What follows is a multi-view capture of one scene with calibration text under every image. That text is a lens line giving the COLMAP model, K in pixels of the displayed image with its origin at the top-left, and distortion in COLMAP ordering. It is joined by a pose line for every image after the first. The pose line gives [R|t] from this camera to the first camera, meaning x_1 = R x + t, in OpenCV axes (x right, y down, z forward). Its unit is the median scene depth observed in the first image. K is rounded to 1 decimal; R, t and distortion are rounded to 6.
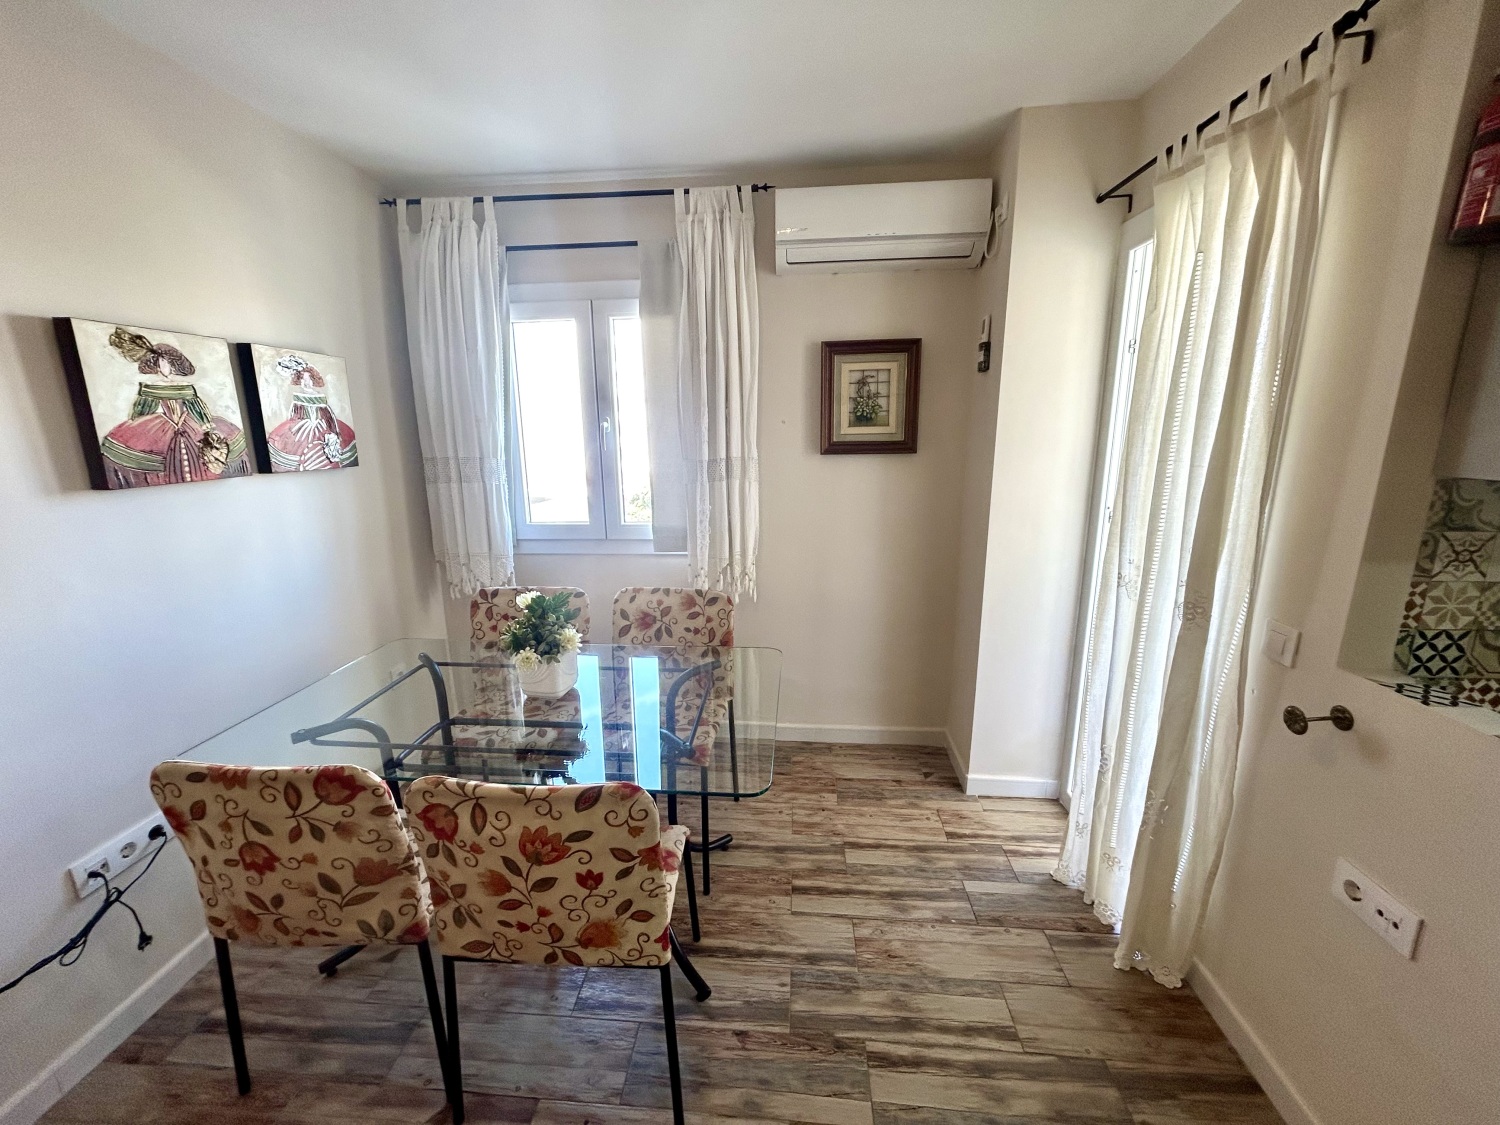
lens RADIAL K [[600.0, 0, 743.5], [0, 600.0, 559.7], [0, 0, 1]] dist [-0.003349, 0.000853]
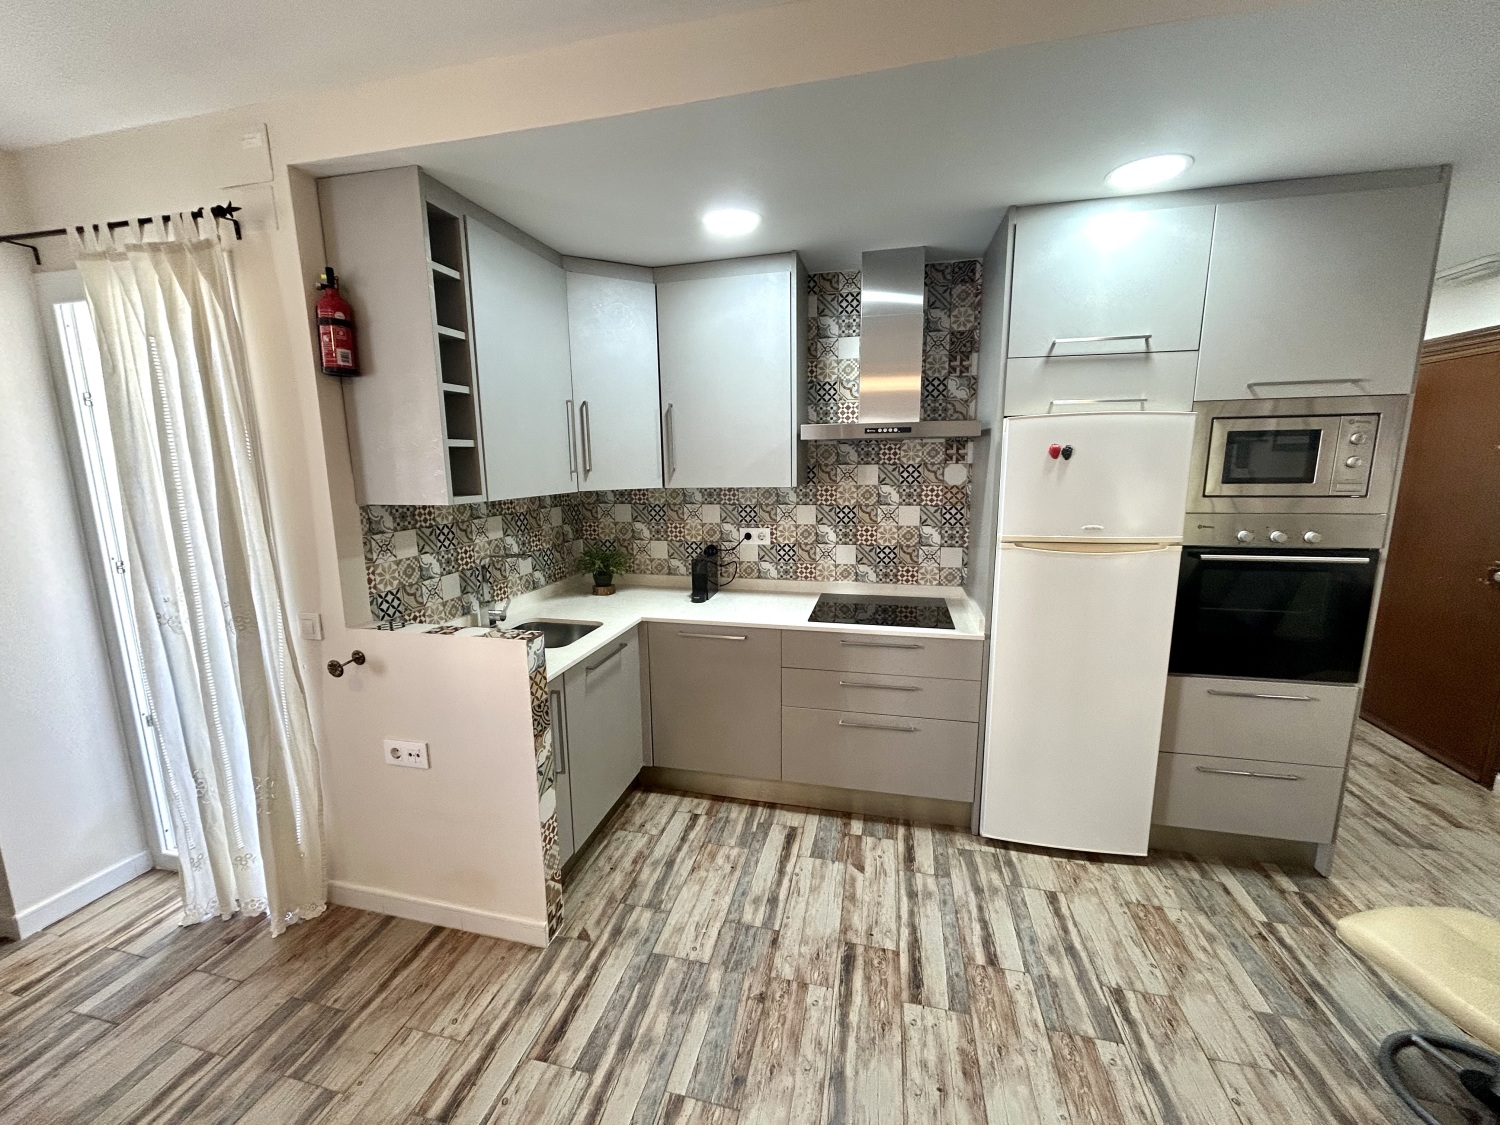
lens RADIAL K [[600.0, 0, 744.9], [0, 600.0, 564.6], [0, 0, 1]] dist [-0.003349, 0.000853]
pose [[0.148809, -0.164013, 0.975170, -0.262509], [0.221302, 0.966661, 0.128812, 0.034151], [-0.963785, 0.196638, 0.180144, -0.237012]]
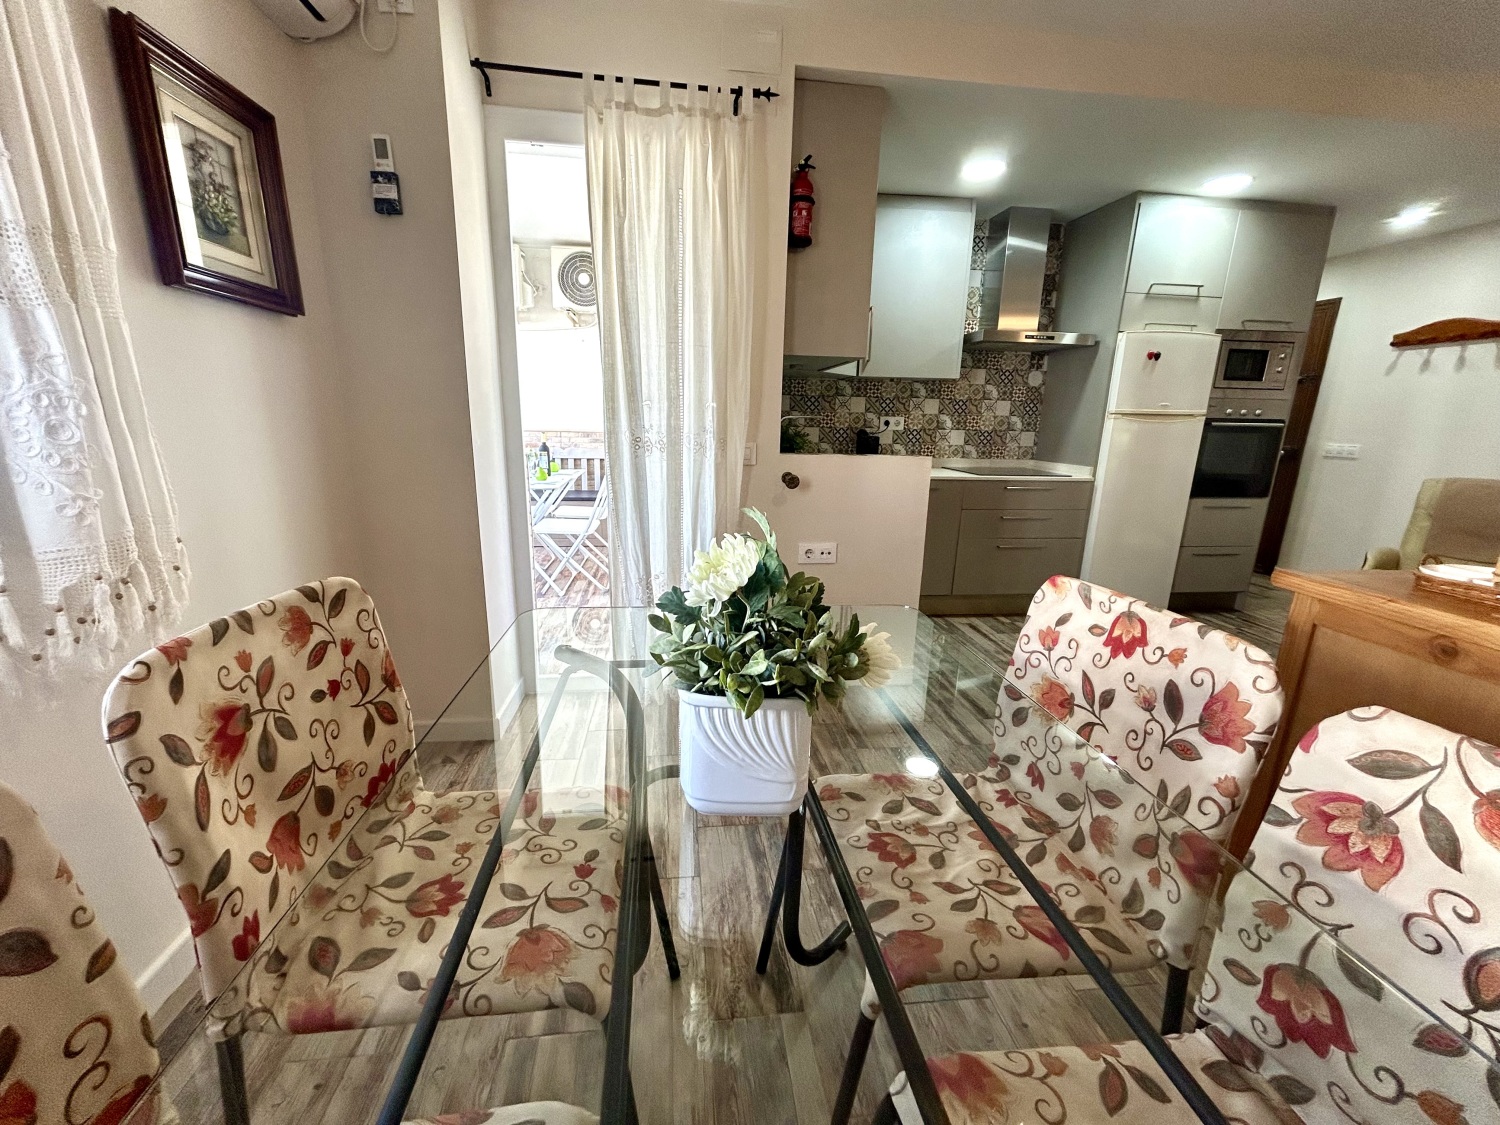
lens RADIAL K [[600.0, 0, 748.6], [0, 600.0, 559.1], [0, 0, 1]] dist [-0.003349, 0.000853]
pose [[-0.206985, -0.219583, 0.953384, -0.695220], [0.189466, 0.947042, 0.259257, -0.017823], [-0.959823, 0.234296, -0.154420, 1.091544]]
